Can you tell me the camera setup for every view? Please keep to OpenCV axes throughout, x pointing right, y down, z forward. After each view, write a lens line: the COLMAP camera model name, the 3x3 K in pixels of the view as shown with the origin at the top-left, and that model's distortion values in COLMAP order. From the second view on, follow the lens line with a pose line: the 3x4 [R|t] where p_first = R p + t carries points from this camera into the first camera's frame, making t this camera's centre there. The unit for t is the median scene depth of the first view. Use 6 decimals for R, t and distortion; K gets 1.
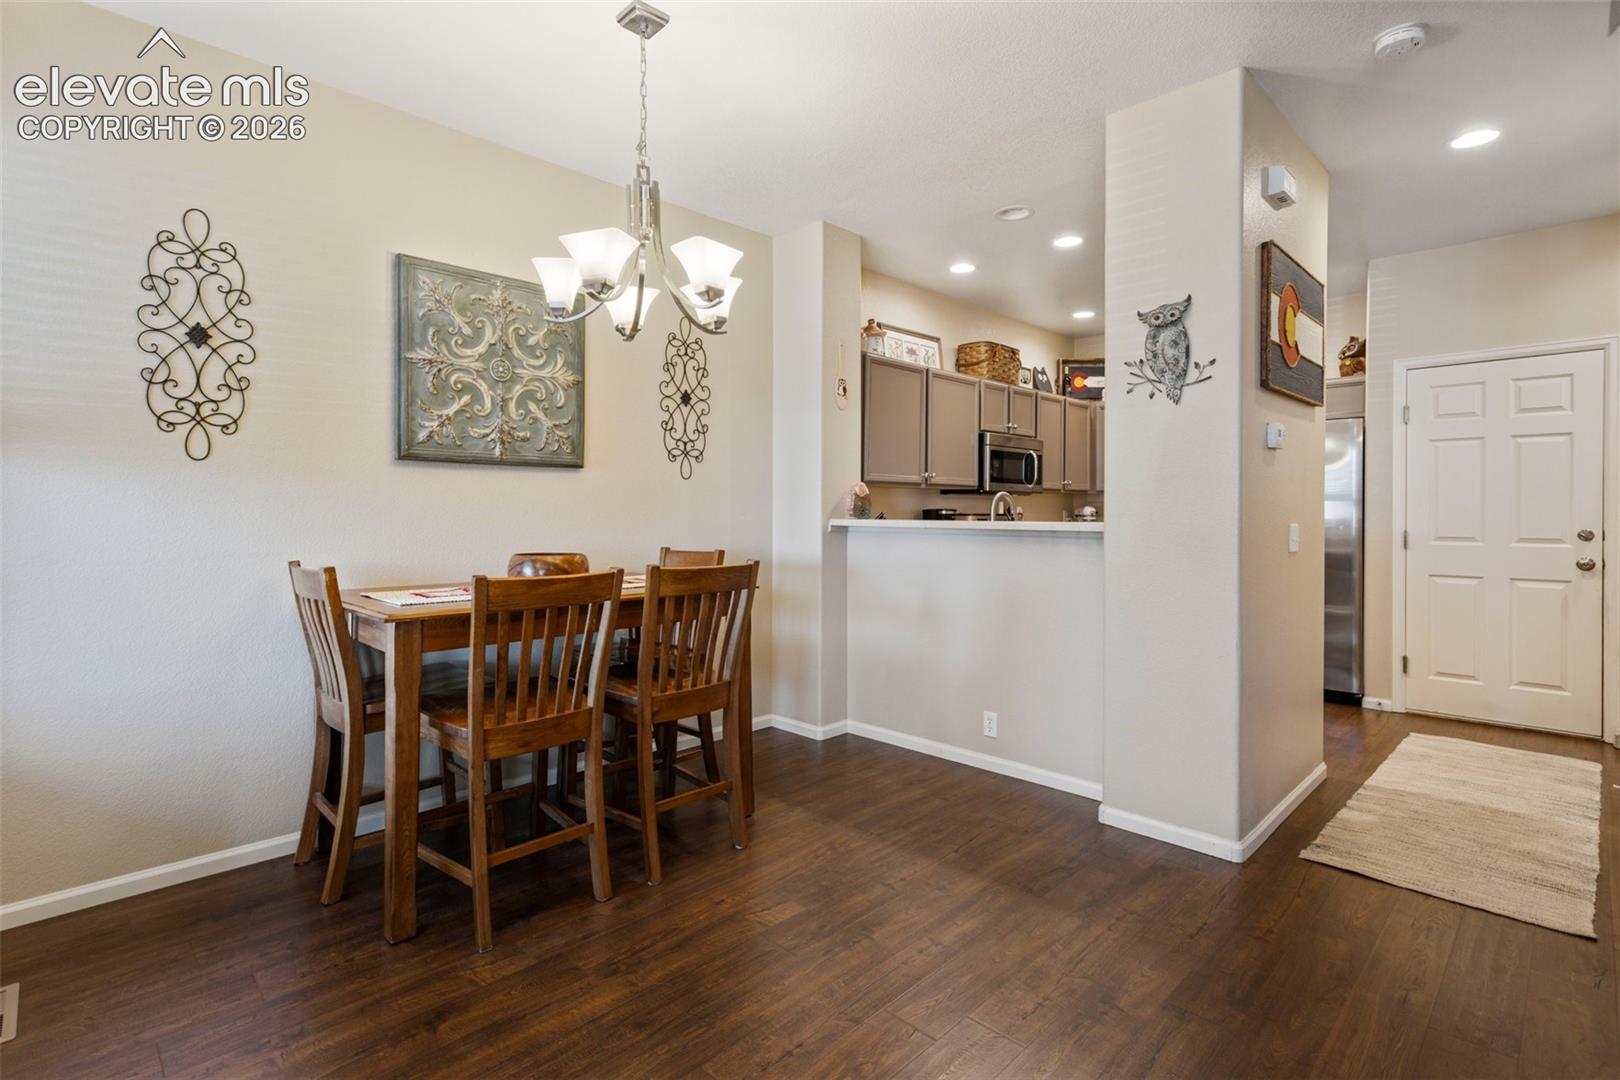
lens RADIAL K [[772.4, 0, 797.3], [0, 772.4, 514.2], [0, 0, 1]] dist [-0.000385, 0.000057]
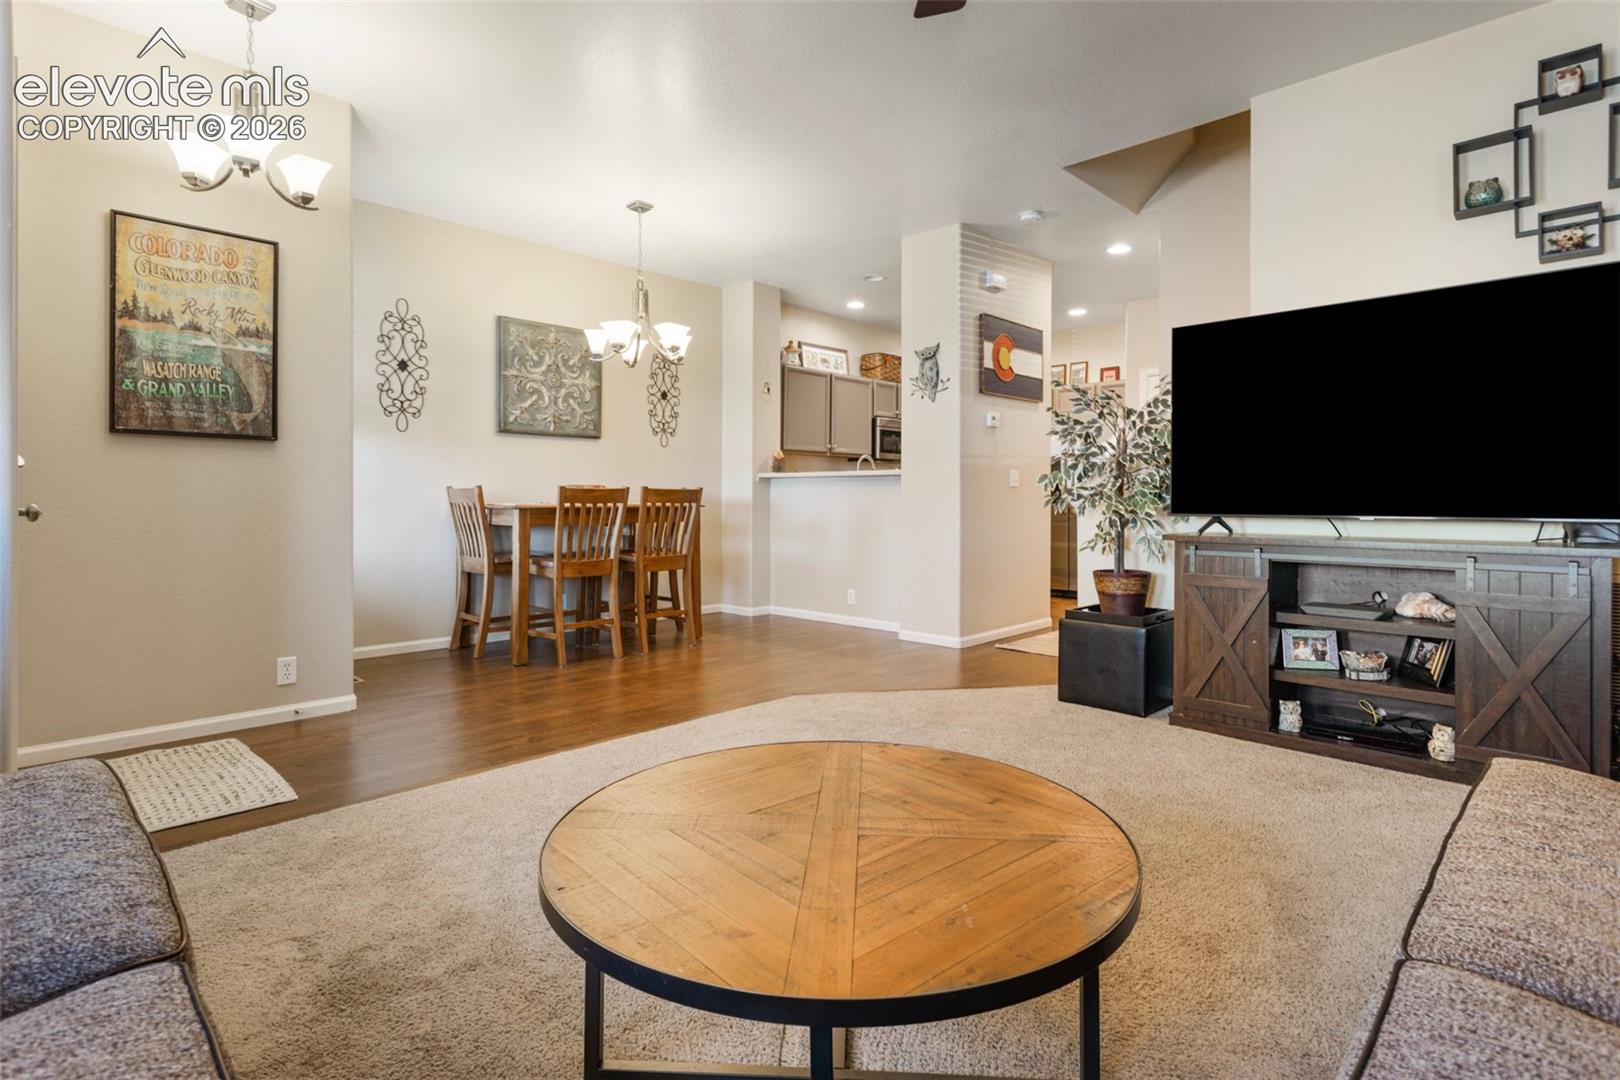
lens RADIAL K [[799.4, 0, 803.2], [0, 799.4, 500.2], [0, 0, 1]] dist [-0.015358, 0.000222]
pose [[0.999808, 0.000058, 0.019590, 0.108246], [-0.000009, 0.999997, -0.002513, 0.067891], [-0.019590, 0.002512, 0.999805, -0.637652]]
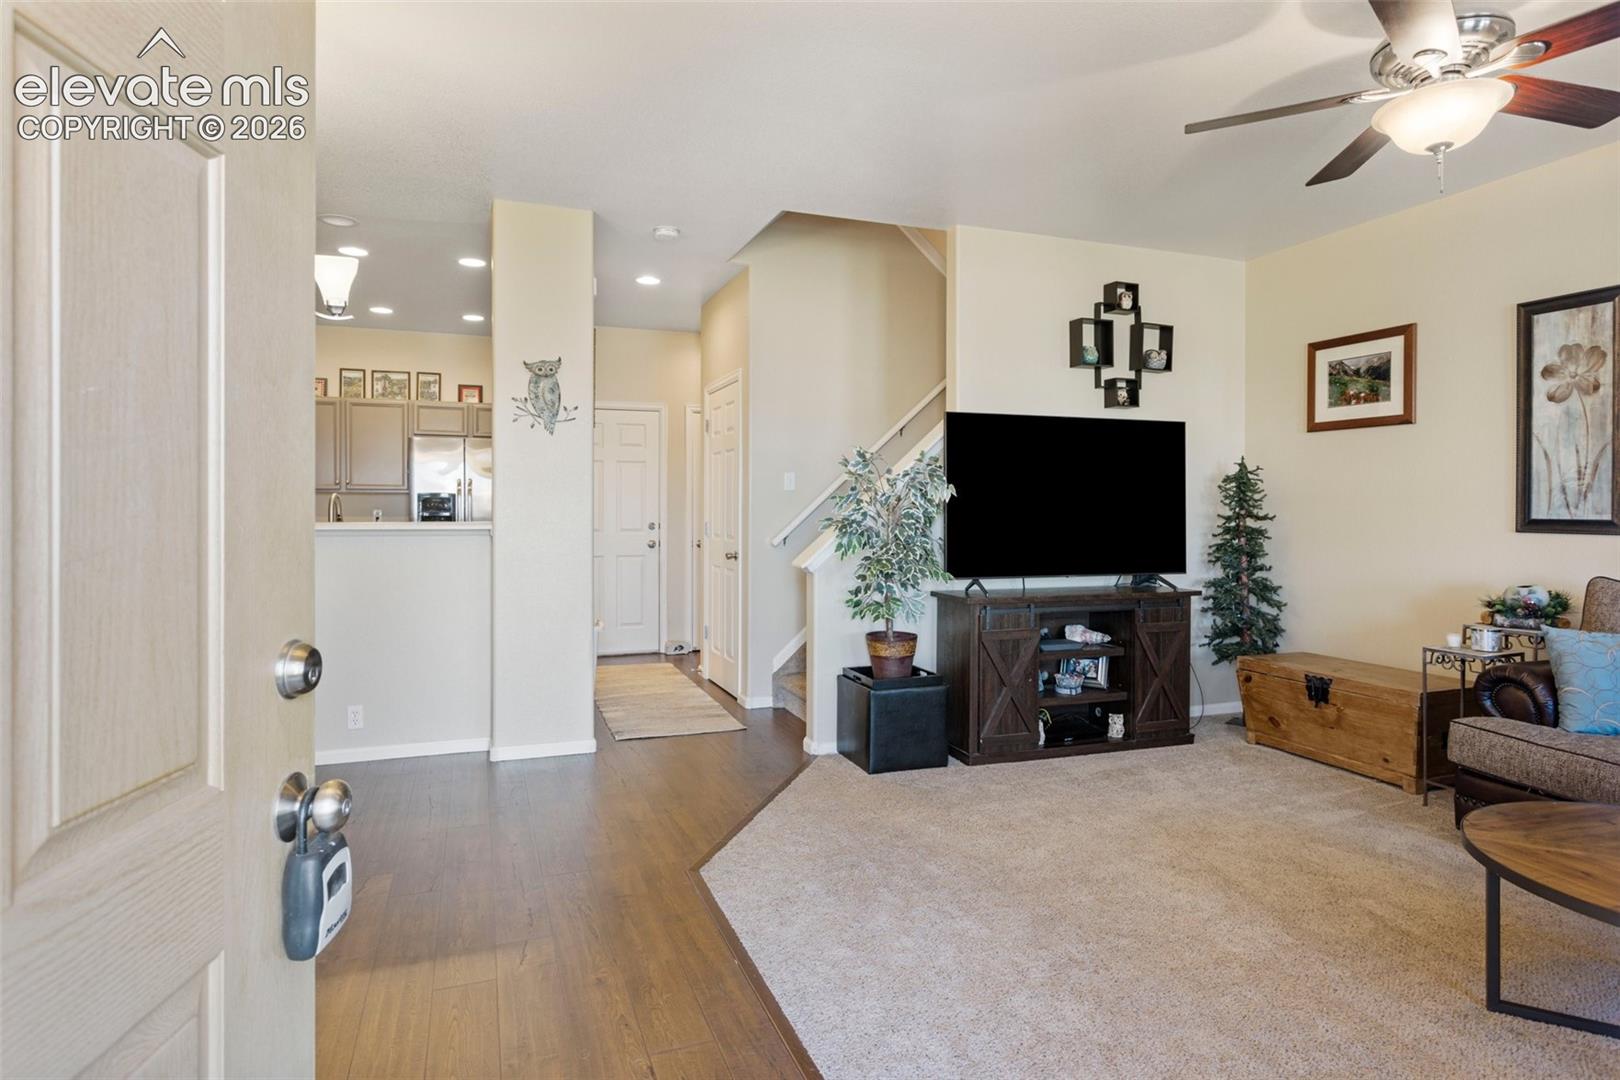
lens RADIAL K [[883.4, 0, 800.1], [0, 883.4, 512.1], [0, 0, 1]] dist [0.002974, 0.002681]
pose [[0.406179, -0.002627, 0.913790, -0.556220], [0.001617, 0.999996, 0.002156, -0.005842], [-0.913792, 0.000602, 0.406182, -0.029218]]
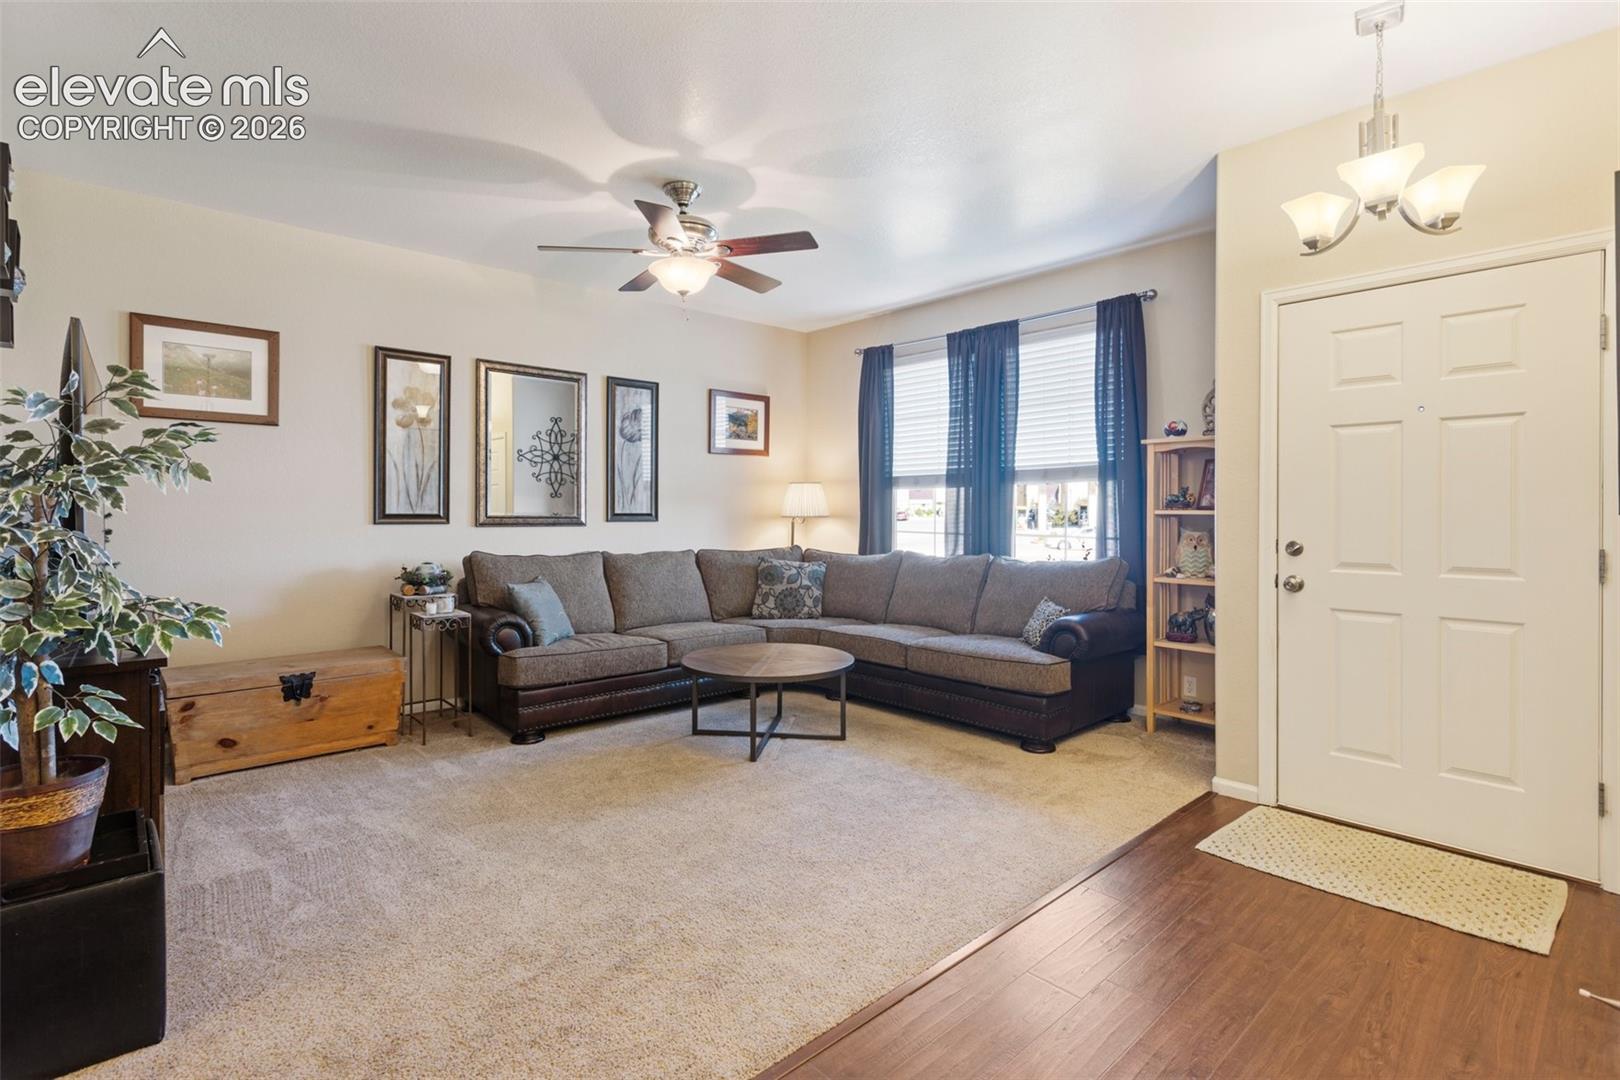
lens RADIAL K [[788.7, 0, 802.1], [0, 788.7, 515.5], [0, 0, 1]] dist [0.001591, 0.000666]
pose [[-0.999613, 0.000669, 0.027824, 0.051079], [0.000937, 0.999953, 0.009614, -0.002928], [-0.027816, 0.009637, -0.999567, 0.774986]]
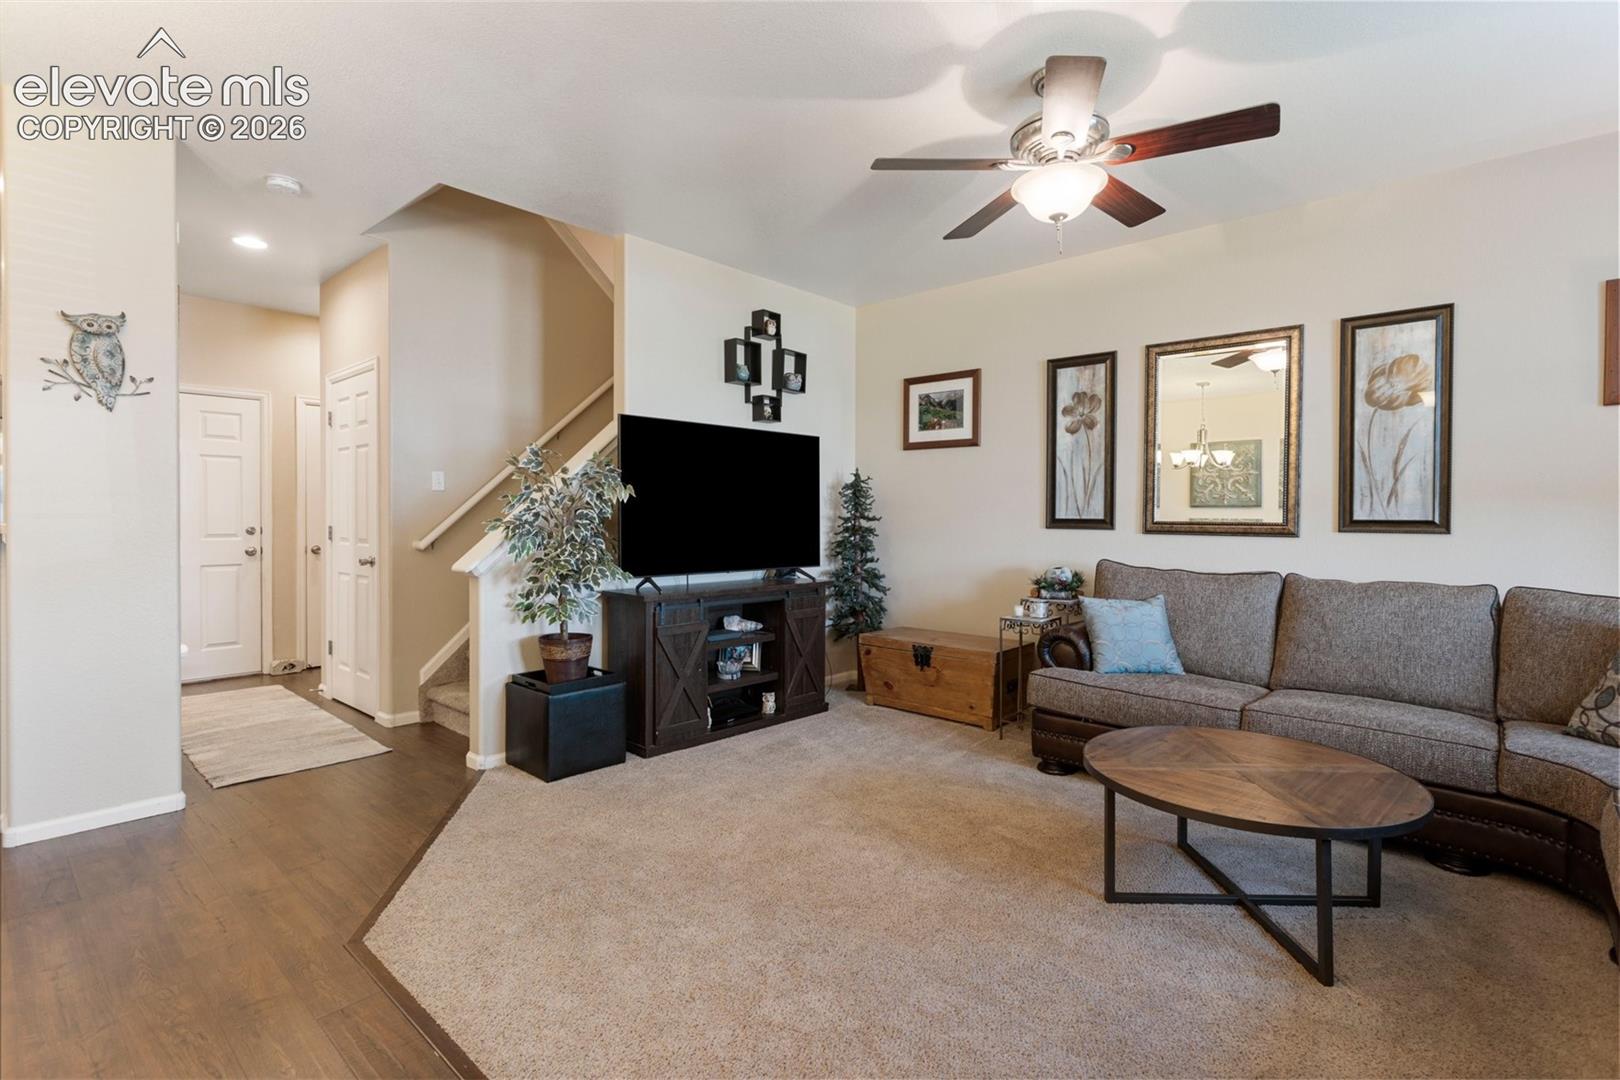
lens RADIAL K [[766.9, 0, 809.7], [0, 766.9, 526.2], [0, 0, 1]] dist [0.001595, 0.001357]
pose [[-0.065345, -0.012355, 0.997786, -0.459487], [0.000561, 0.999923, 0.012419, 0.002350], [-0.997863, 0.001372, -0.065333, 0.078753]]
